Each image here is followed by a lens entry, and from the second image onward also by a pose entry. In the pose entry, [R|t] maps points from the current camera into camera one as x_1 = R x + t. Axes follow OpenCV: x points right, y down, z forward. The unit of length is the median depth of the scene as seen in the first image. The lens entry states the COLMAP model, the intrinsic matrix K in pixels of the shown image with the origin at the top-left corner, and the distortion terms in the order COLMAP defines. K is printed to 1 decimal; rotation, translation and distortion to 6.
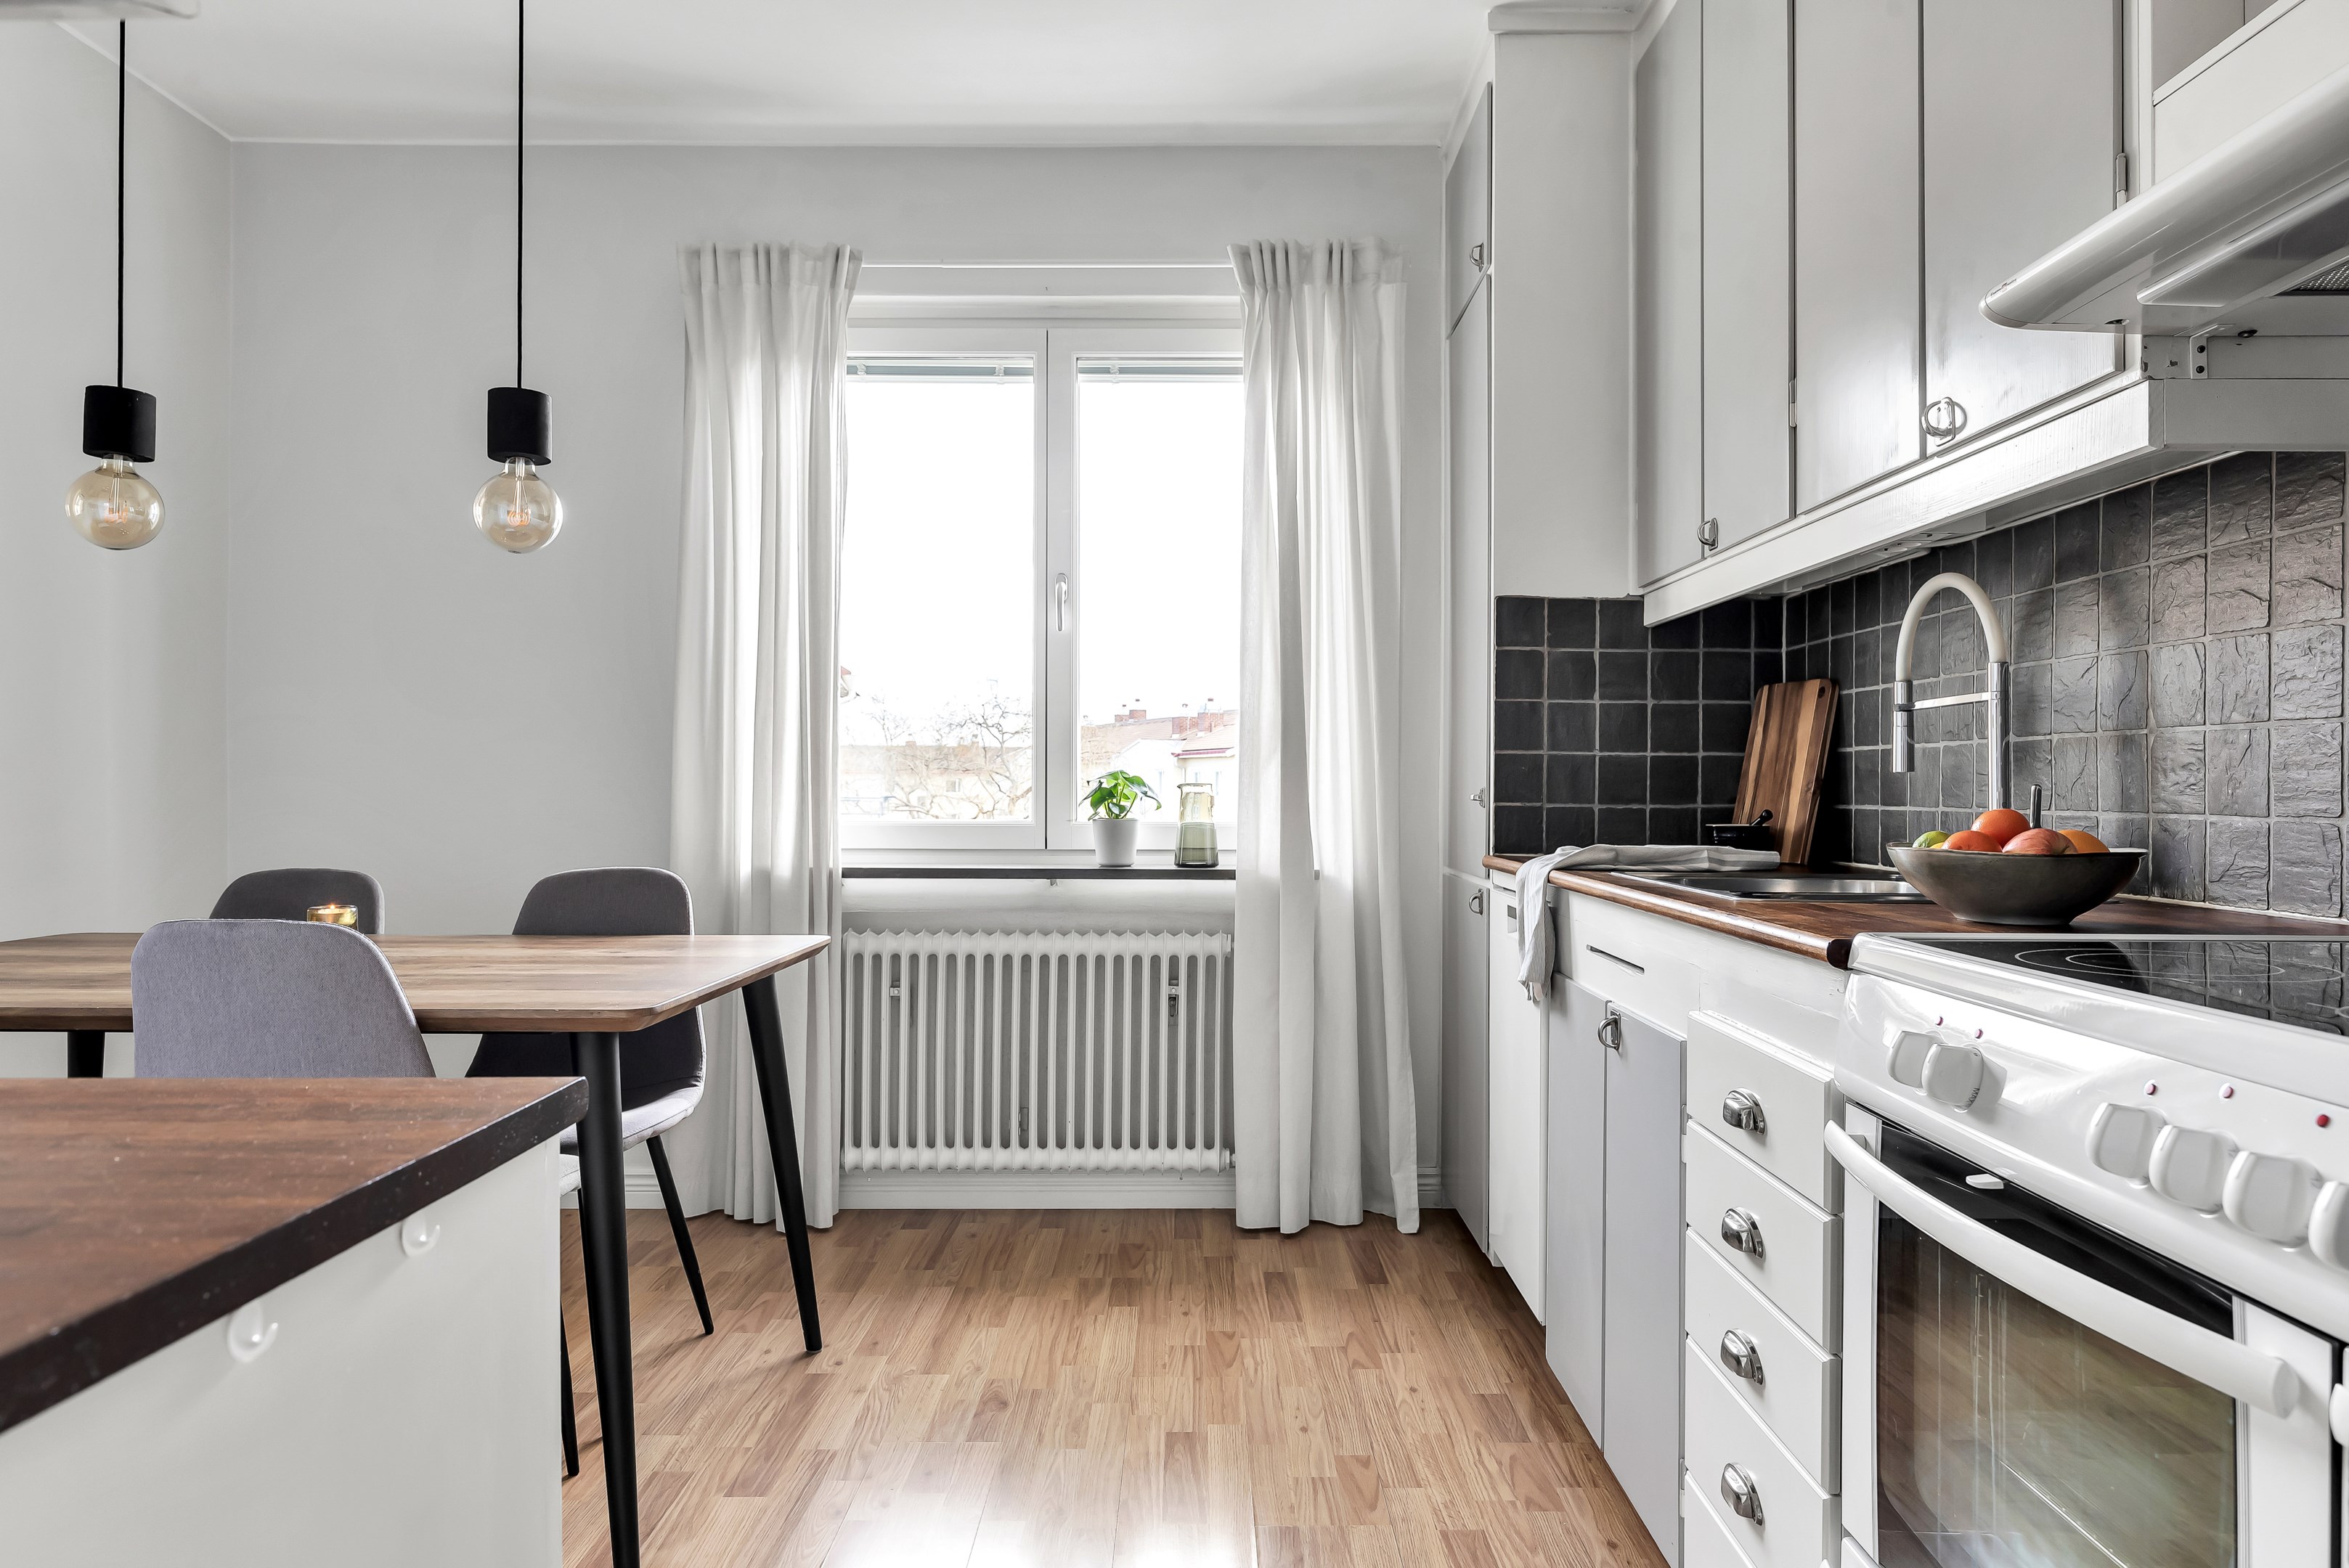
lens RADIAL K [[1597.4, 0, 1177.0], [0, 1597.4, 780.1], [0, 0, 1]] dist [-0.003762, 0.000646]
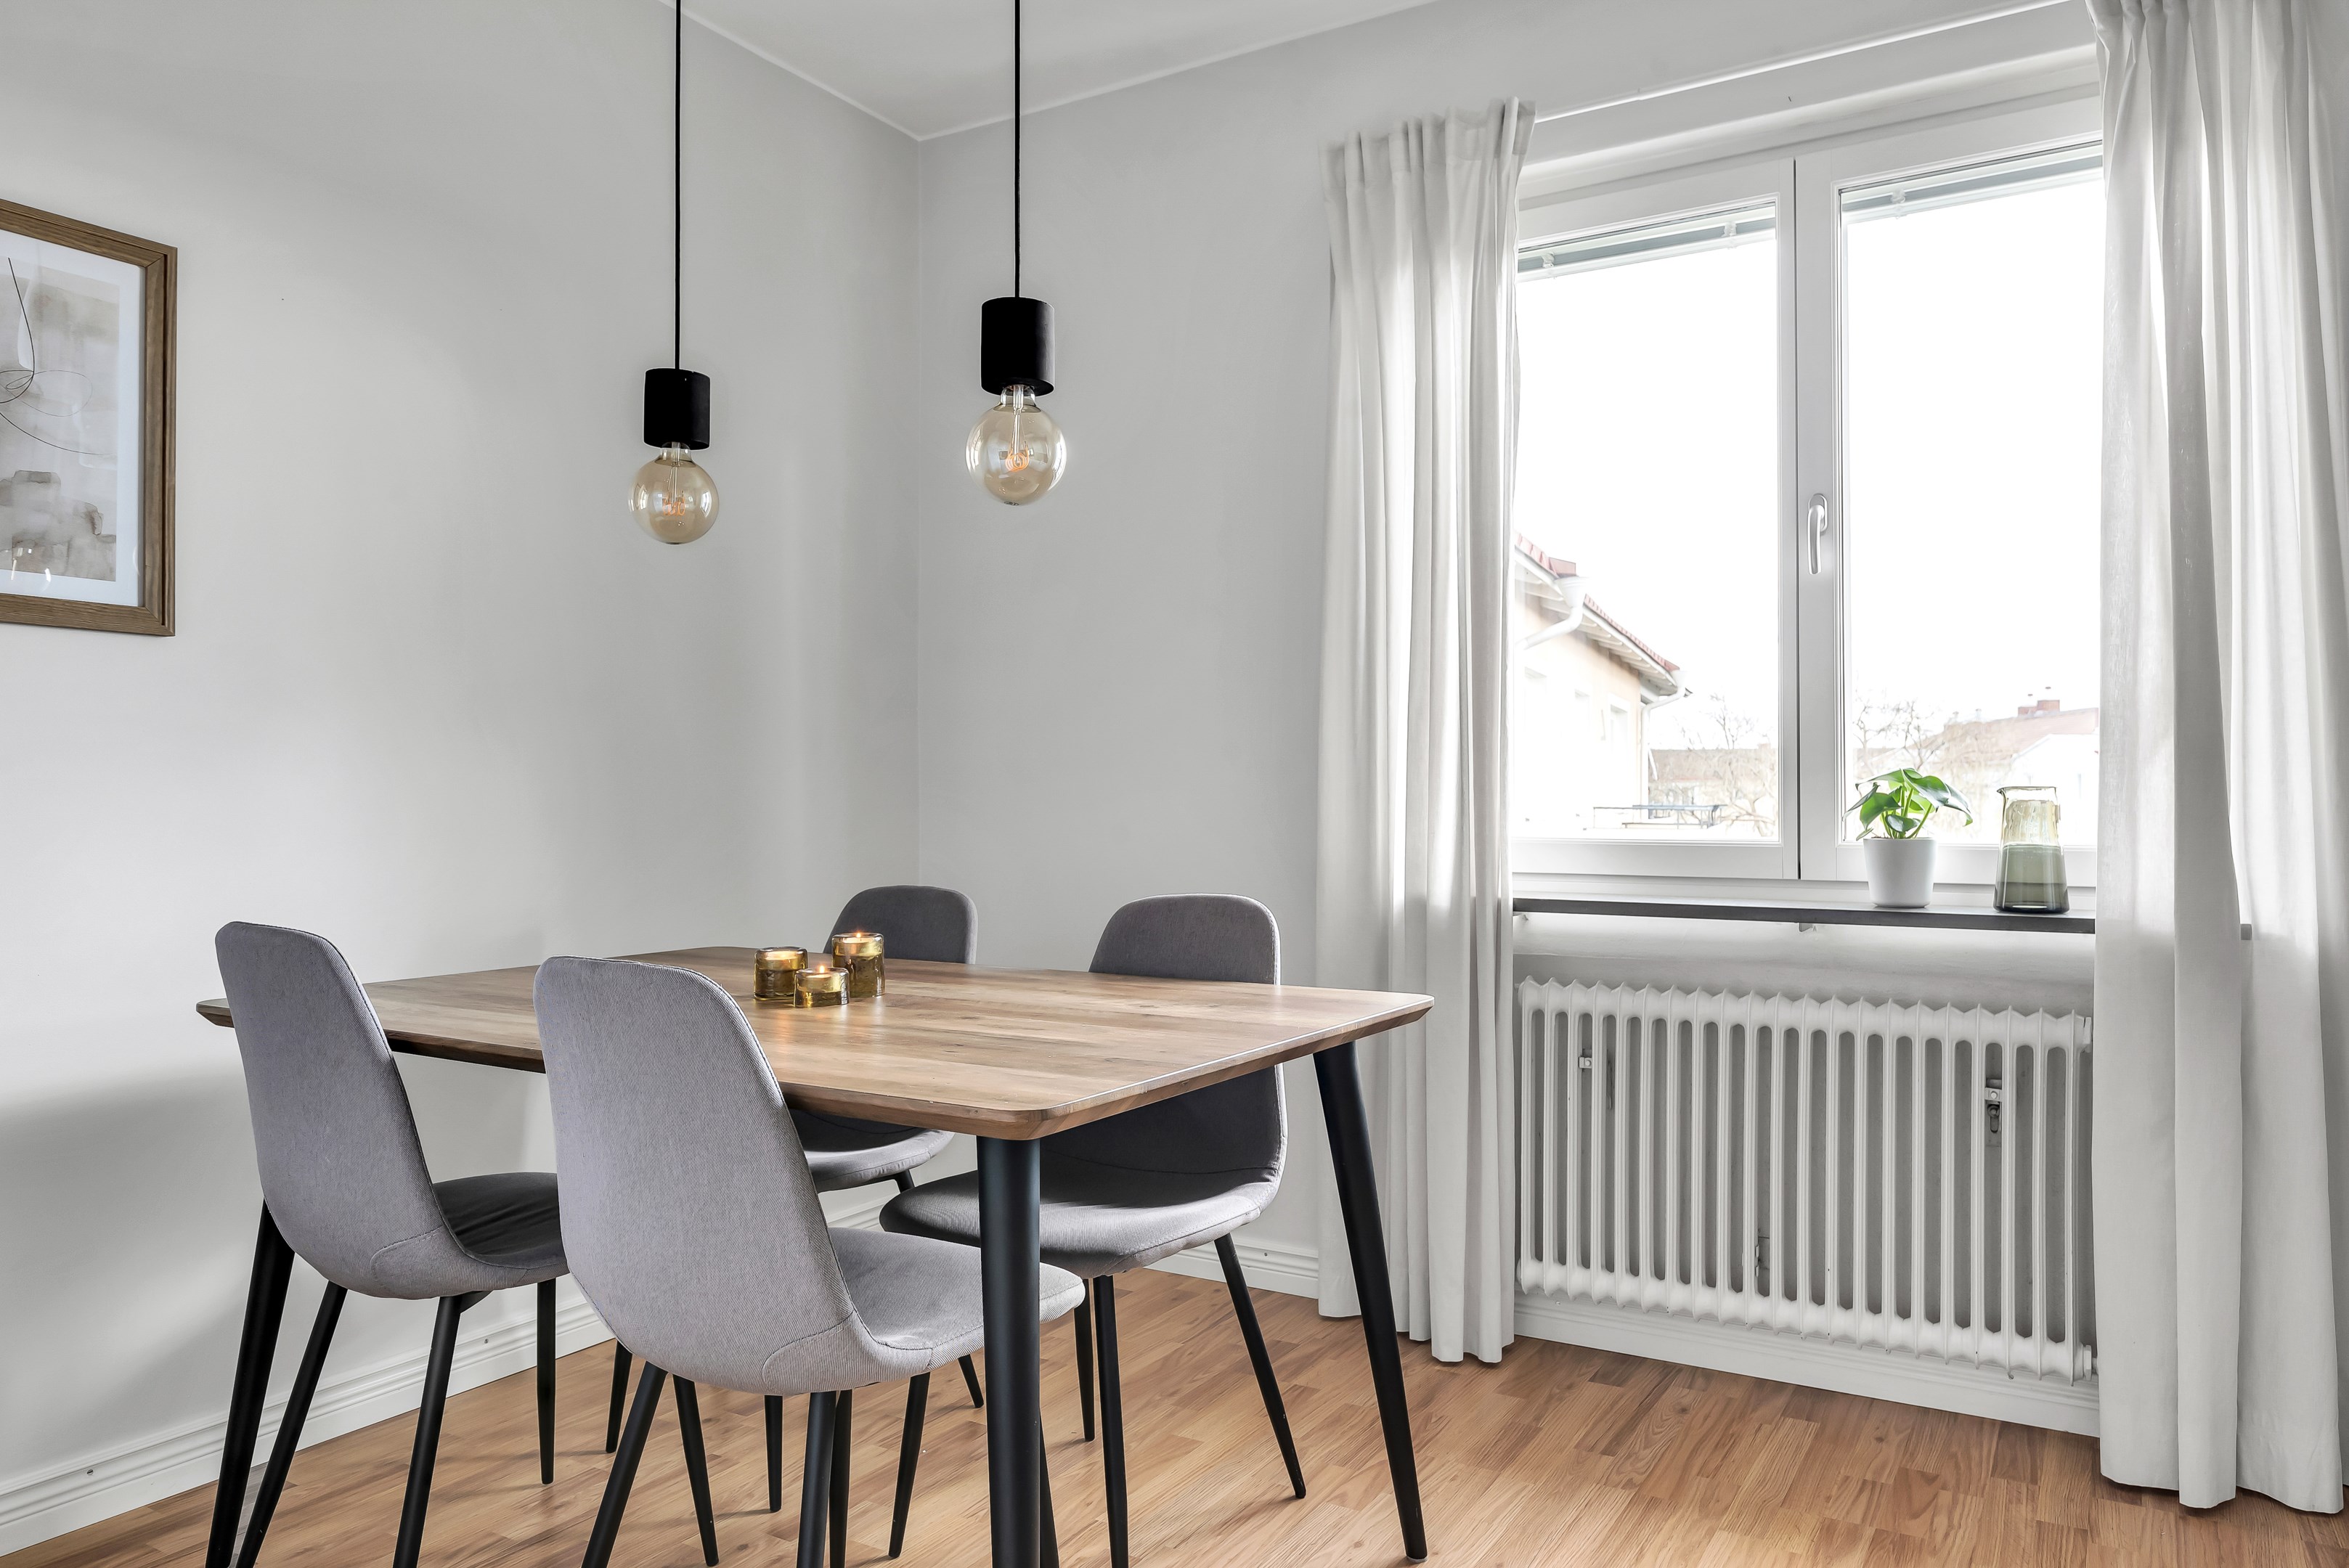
lens RADIAL K [[1597.4, 0, 1177.0], [0, 1597.4, 780.1], [0, 0, 1]] dist [-0.003762, 0.000646]
pose [[0.859133, -0.009342, -0.511667, 0.047398], [0.006776, 0.999953, -0.006880, 0.001719], [0.511708, 0.002443, 0.859156, 0.249564]]
